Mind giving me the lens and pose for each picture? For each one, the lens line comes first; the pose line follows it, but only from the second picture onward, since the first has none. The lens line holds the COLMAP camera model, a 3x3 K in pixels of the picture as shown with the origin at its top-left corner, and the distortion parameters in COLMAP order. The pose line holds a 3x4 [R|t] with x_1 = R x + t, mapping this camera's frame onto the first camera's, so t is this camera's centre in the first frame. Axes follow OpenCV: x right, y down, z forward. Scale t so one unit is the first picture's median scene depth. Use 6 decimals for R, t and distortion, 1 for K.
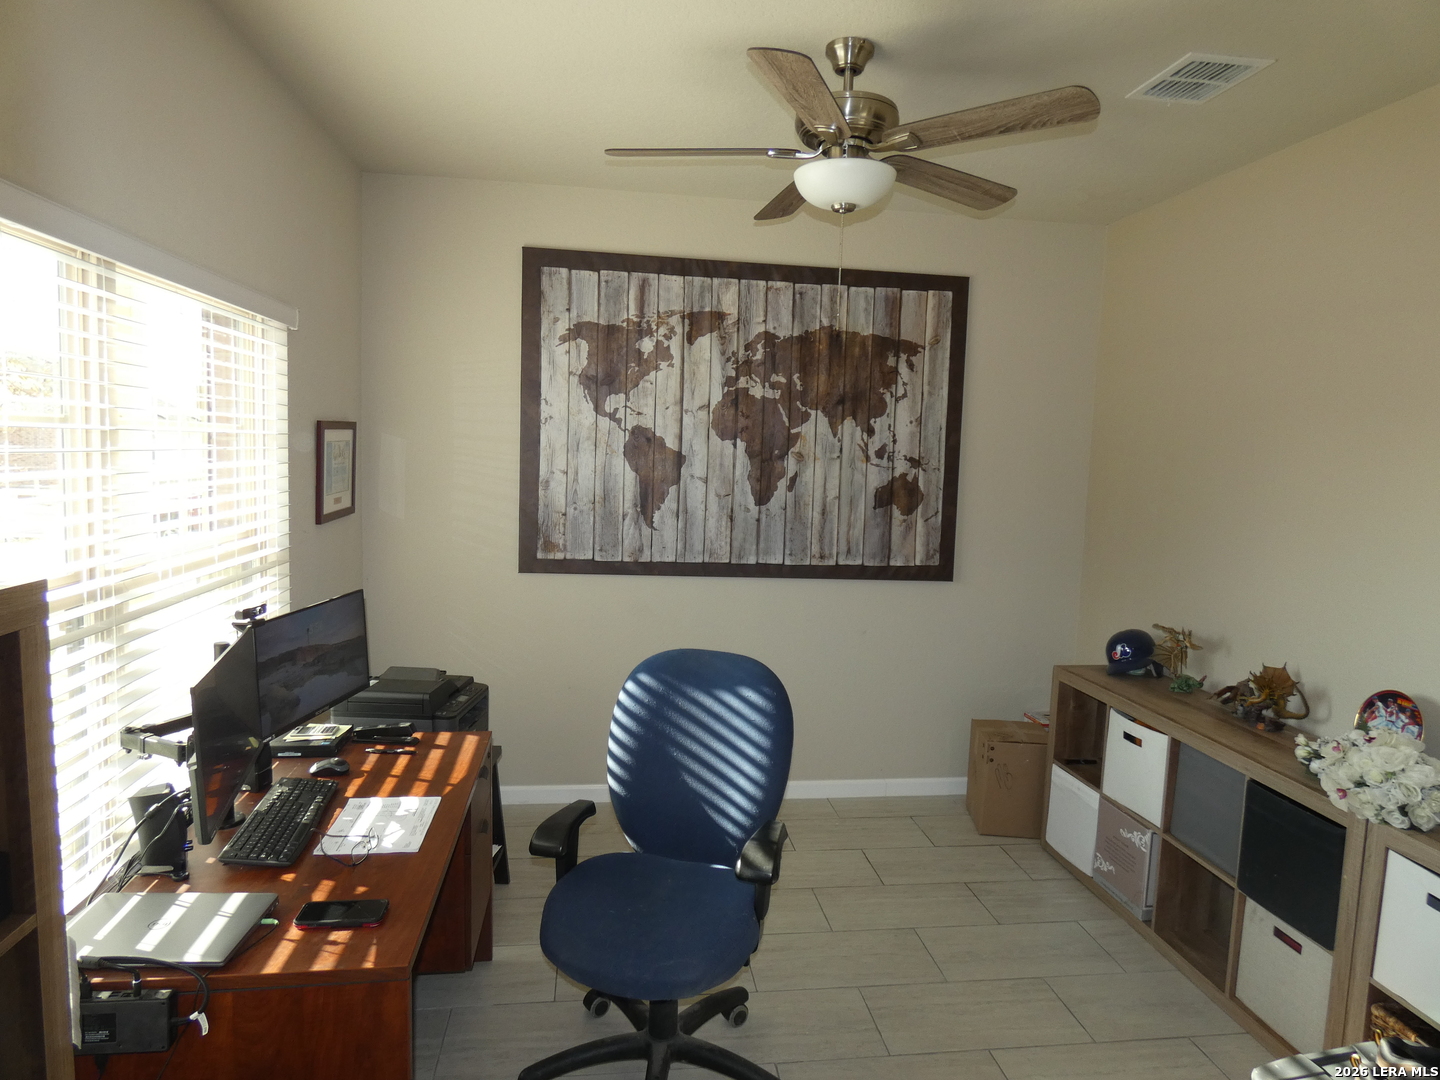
lens RADIAL K [[861.5, 0, 721.1], [0, 861.5, 537.9], [0, 0, 1]] dist [-0.000765, 0.002528]
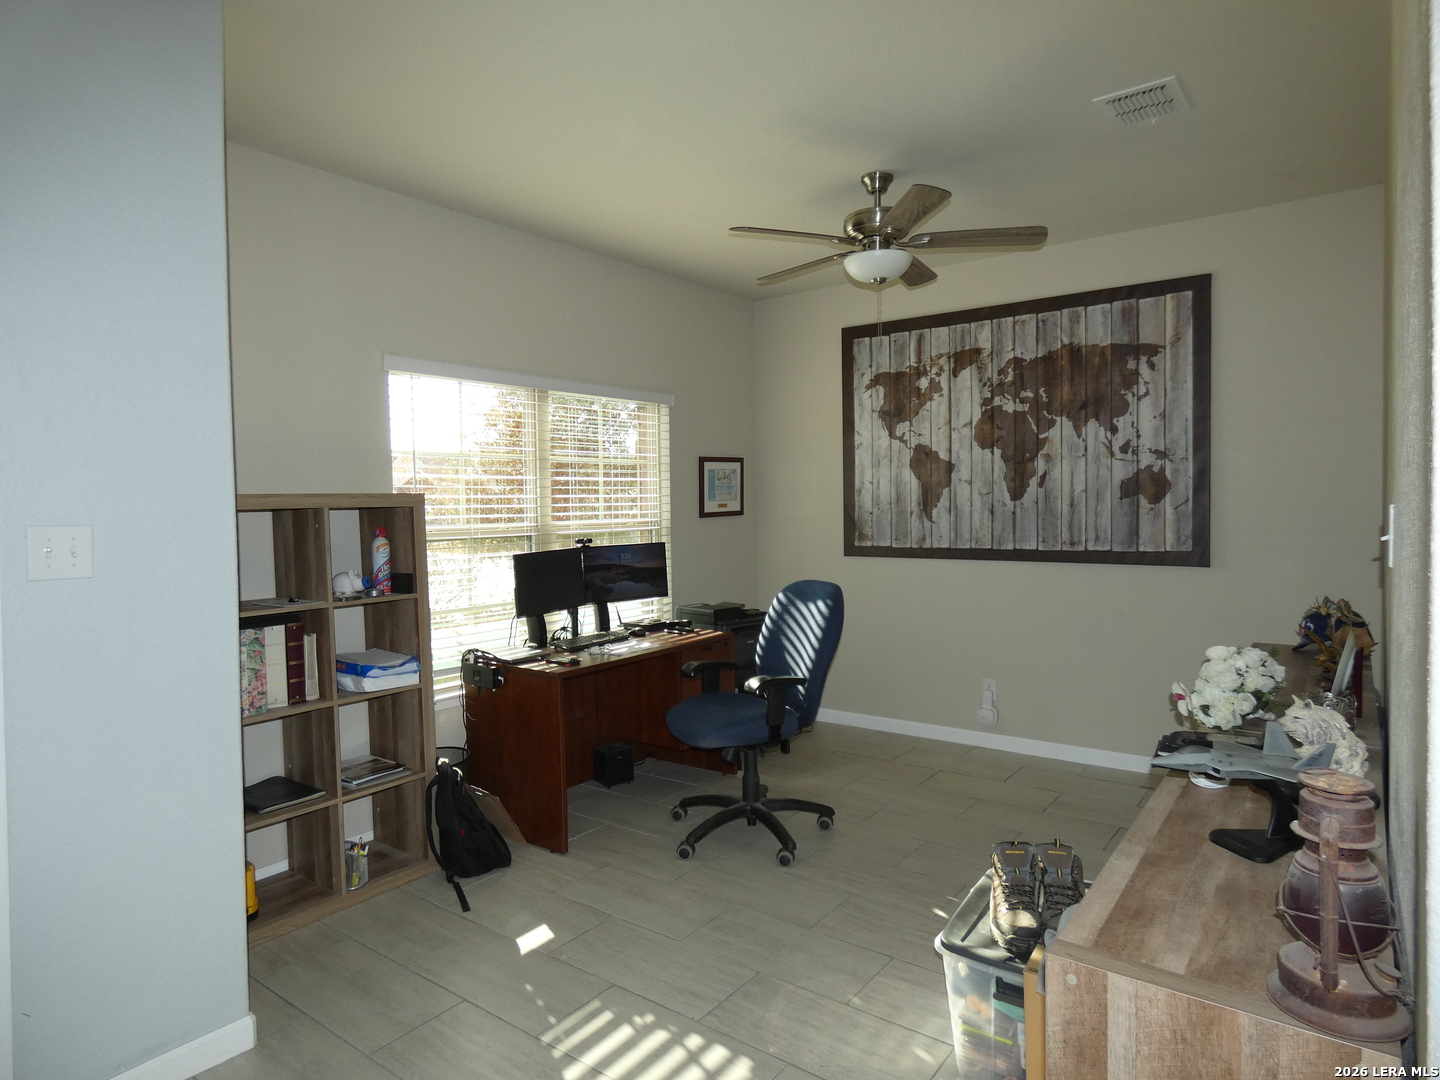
lens RADIAL K [[861.5, 0, 715.1], [0, 861.5, 536.5], [0, 0, 1]] dist [-0.000765, 0.002528]
pose [[0.708842, -0.018859, -0.705115, 0.600631], [-0.029180, 0.998003, -0.056027, 0.092603], [0.704764, 0.060290, 0.706876, -0.141560]]
